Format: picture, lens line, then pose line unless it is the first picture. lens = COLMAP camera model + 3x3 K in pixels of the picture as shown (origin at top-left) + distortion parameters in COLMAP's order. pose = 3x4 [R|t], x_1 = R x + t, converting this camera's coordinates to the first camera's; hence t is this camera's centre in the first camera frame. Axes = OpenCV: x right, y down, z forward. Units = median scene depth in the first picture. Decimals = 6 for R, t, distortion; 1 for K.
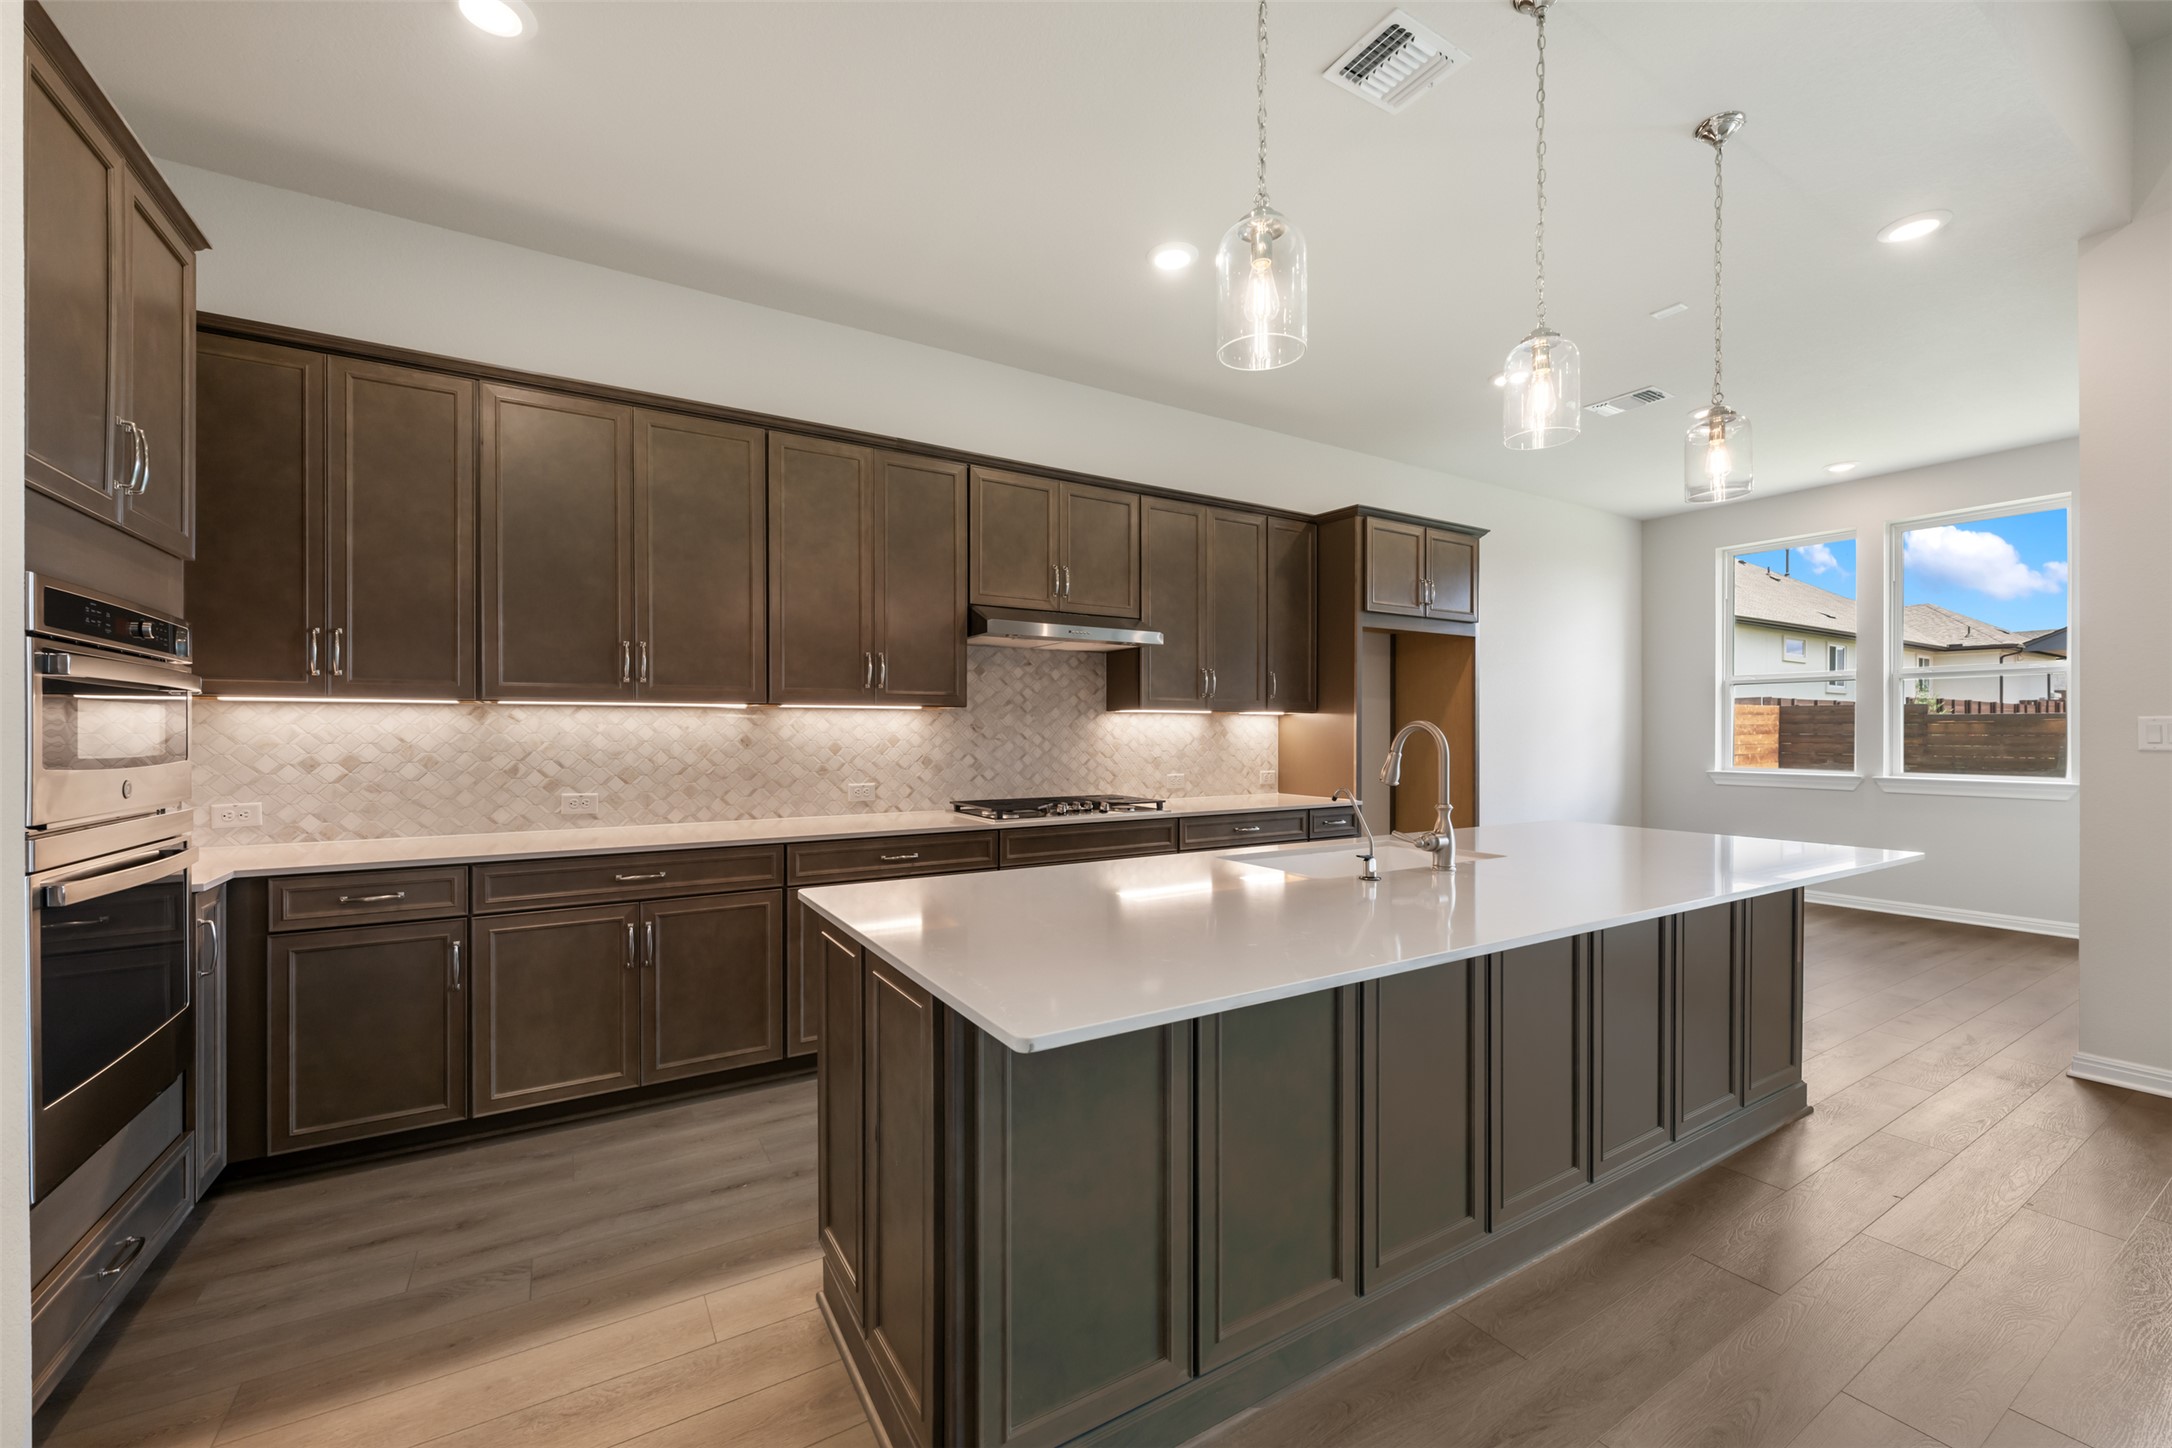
lens RADIAL K [[863.9, 0, 1089.2], [0, 863.9, 727.1], [0, 0, 1]] dist [0.001113, -0.000062]
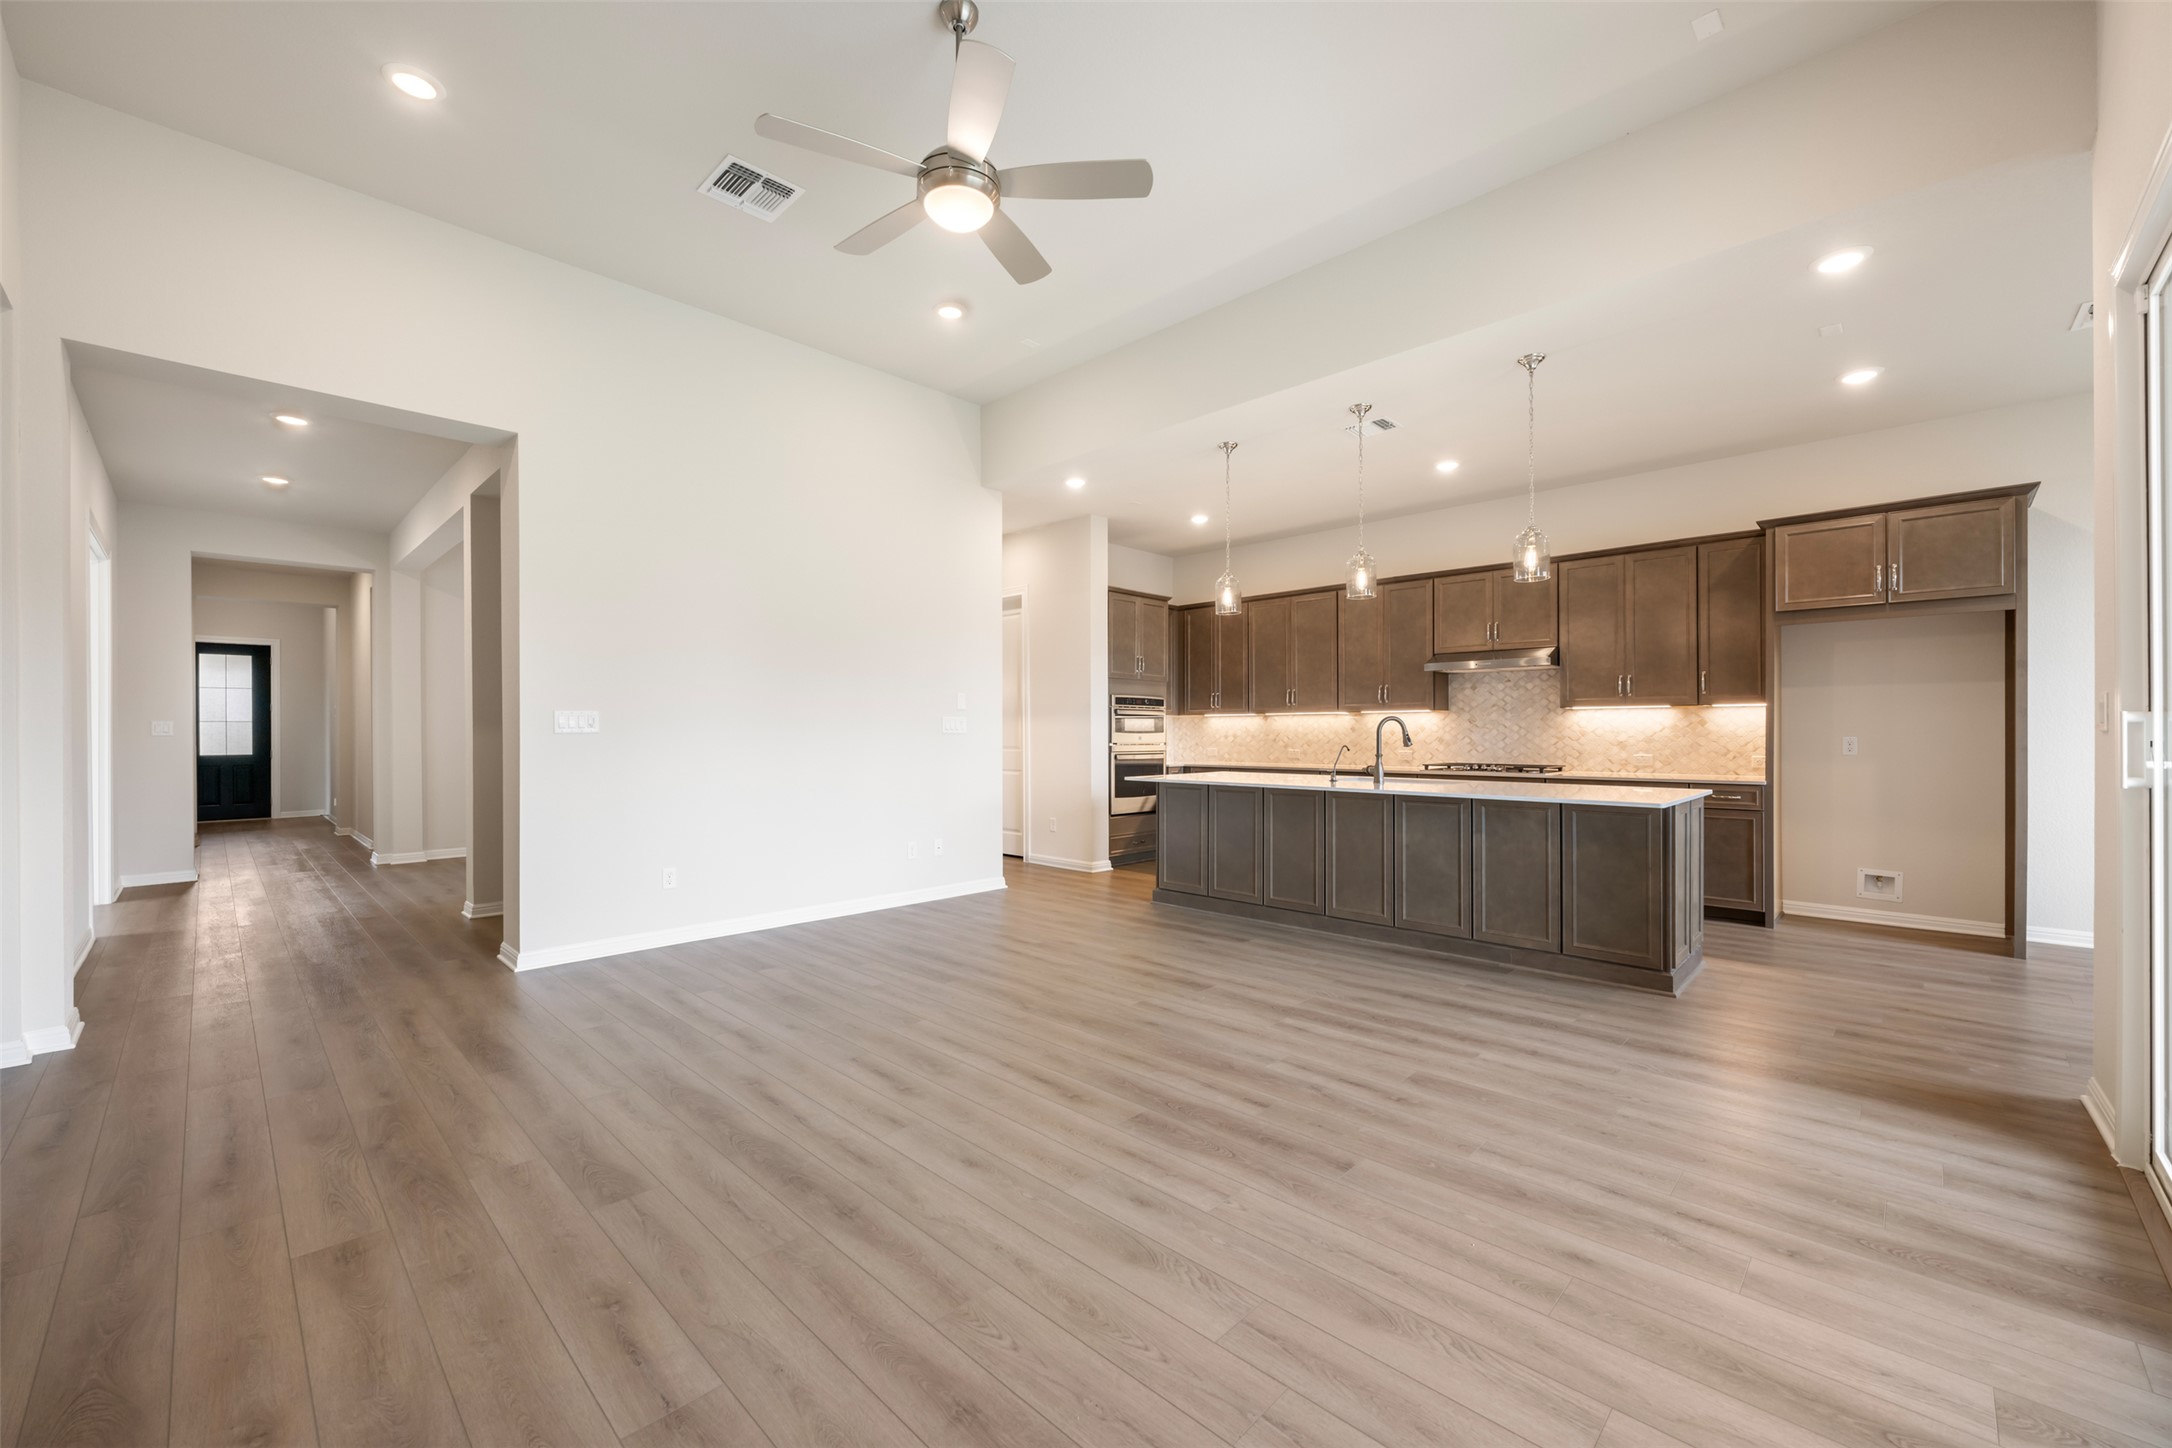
lens RADIAL K [[863.9, 0, 1091.2], [0, 863.9, 729.2], [0, 0, 1]] dist [0.001113, -0.000062]
pose [[0.251187, -0.004977, -0.967926, 1.323959], [0.007251, 0.999968, -0.003260, 0.016443], [0.967911, -0.006200, 0.251215, -0.156886]]
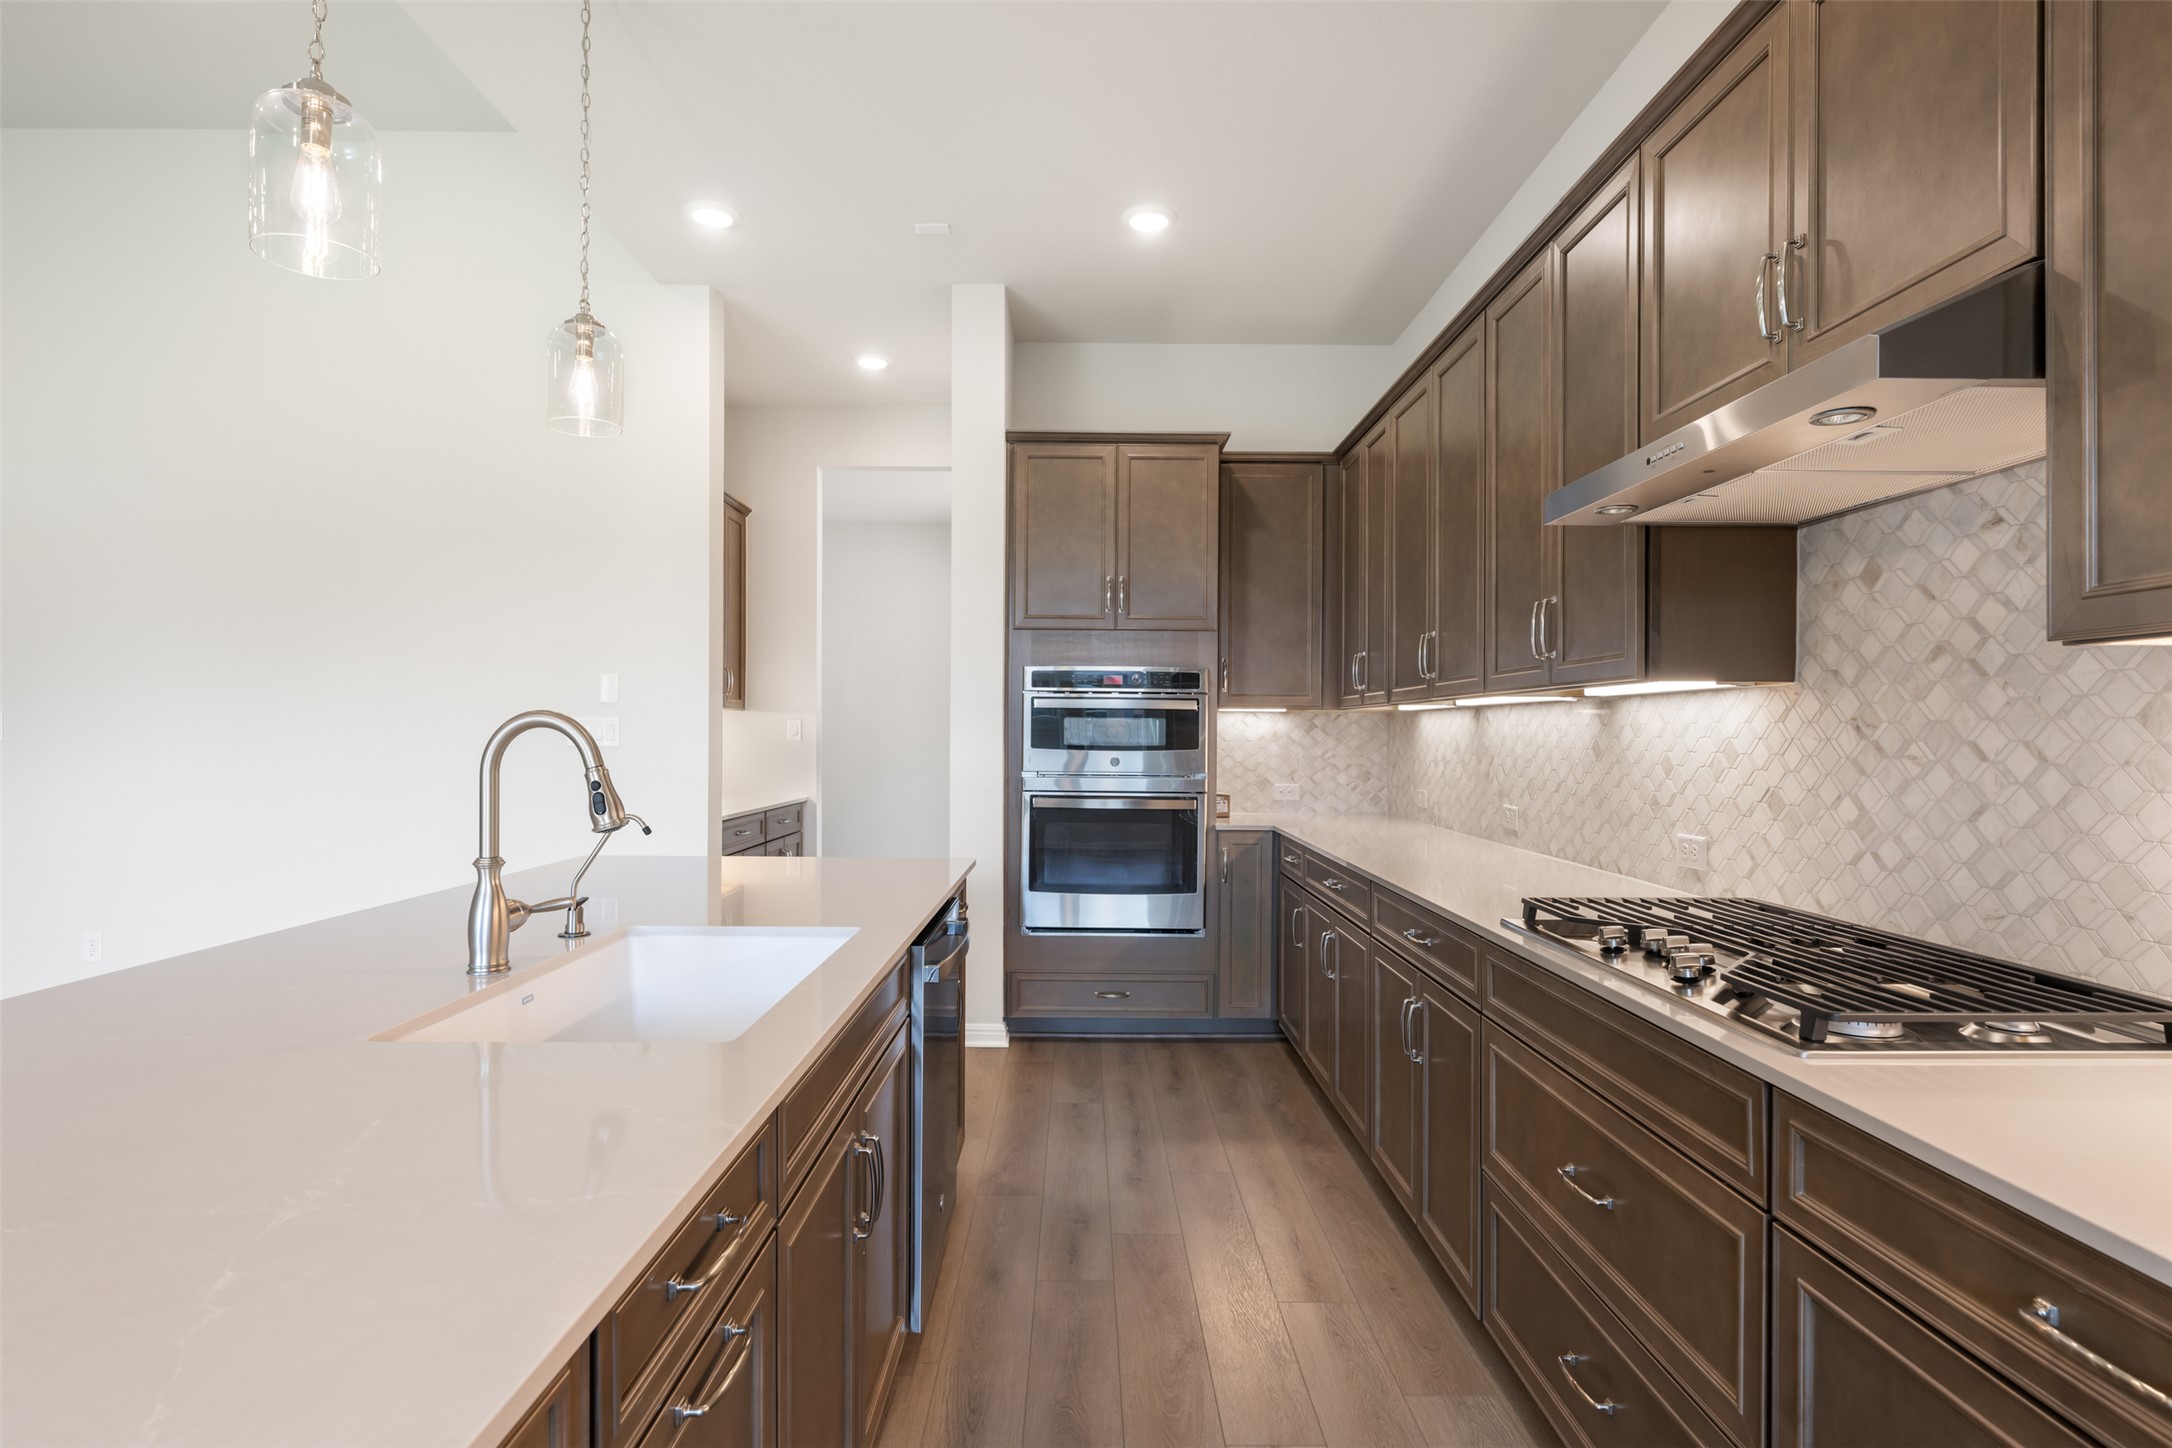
lens RADIAL K [[1108.9, 0, 1089.7], [0, 1108.9, 730.9], [0, 0, 1]] dist [0.002091, -0.001289]
pose [[-0.520379, -0.004862, -0.853922, 0.458666], [-0.001844, 0.999988, -0.004570, 0.005683], [0.853933, -0.000804, -0.520382, 0.955791]]
